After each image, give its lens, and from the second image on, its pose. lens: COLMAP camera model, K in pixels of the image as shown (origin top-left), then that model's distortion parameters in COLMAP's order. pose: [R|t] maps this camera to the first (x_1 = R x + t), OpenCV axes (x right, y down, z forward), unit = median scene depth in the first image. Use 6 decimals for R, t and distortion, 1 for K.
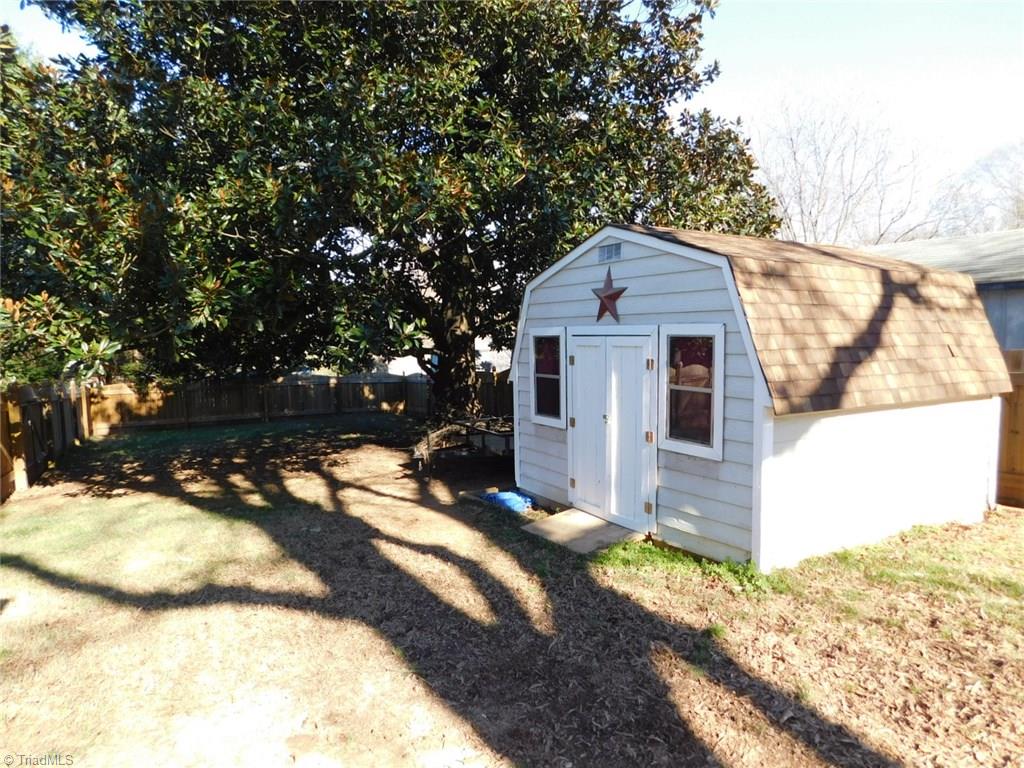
lens RADIAL K [[672.8, 0, 509.0], [0, 672.8, 388.1], [0, 0, 1]] dist [-0.063794, 0.025514]
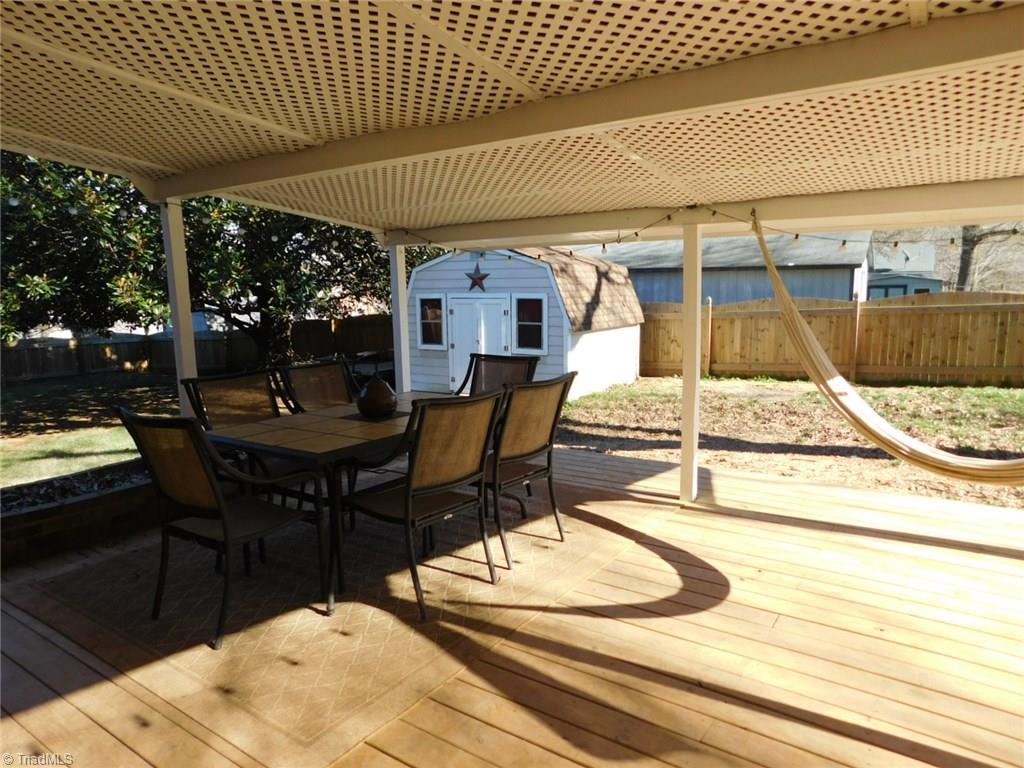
lens RADIAL K [[672.8, 0, 513.6], [0, 672.8, 384.1], [0, 0, 1]] dist [-0.063794, 0.025514]
pose [[0.863208, -0.071716, 0.499729, -0.766567], [0.041637, 0.996600, 0.071100, 0.035094], [-0.503128, -0.040567, 0.863259, -0.744426]]
